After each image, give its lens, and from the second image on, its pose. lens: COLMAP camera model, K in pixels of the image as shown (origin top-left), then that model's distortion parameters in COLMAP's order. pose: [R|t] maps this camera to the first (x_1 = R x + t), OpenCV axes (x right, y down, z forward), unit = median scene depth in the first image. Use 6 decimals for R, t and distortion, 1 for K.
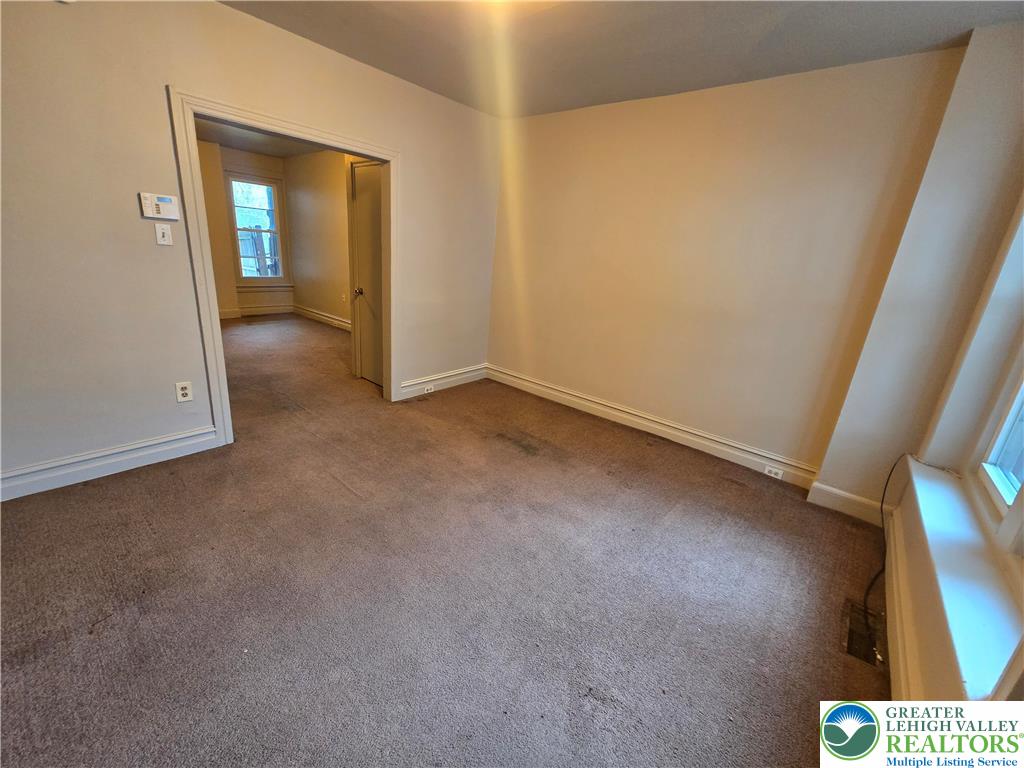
lens RADIAL K [[417.2, 0, 512.0], [0, 417.2, 384.0], [0, 0, 1]] dist [-0.000068, 0.000014]
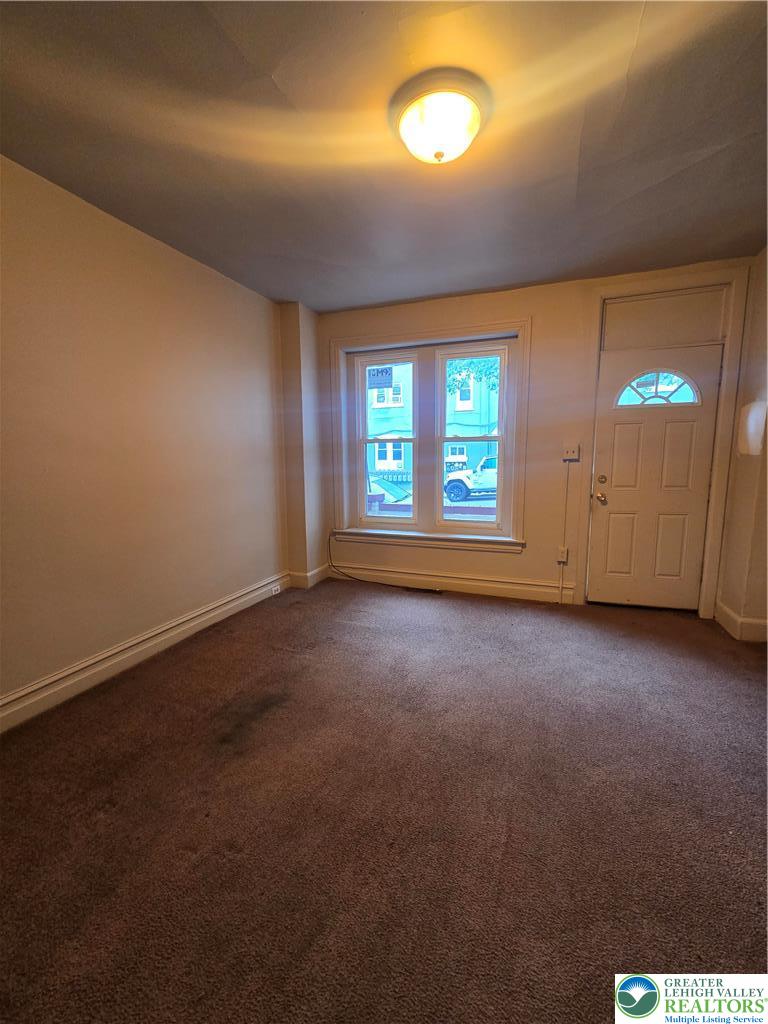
lens RADIAL K [[417.2, 0, 384.0], [0, 417.2, 512.0], [0, 0, 1]] dist [-0.000068, 0.000014]
pose [[-0.334427, -0.206705, 0.919474, -0.634383], [0.257400, 0.918520, 0.300111, -0.316759], [-0.906589, 0.337038, -0.253972, 0.937718]]
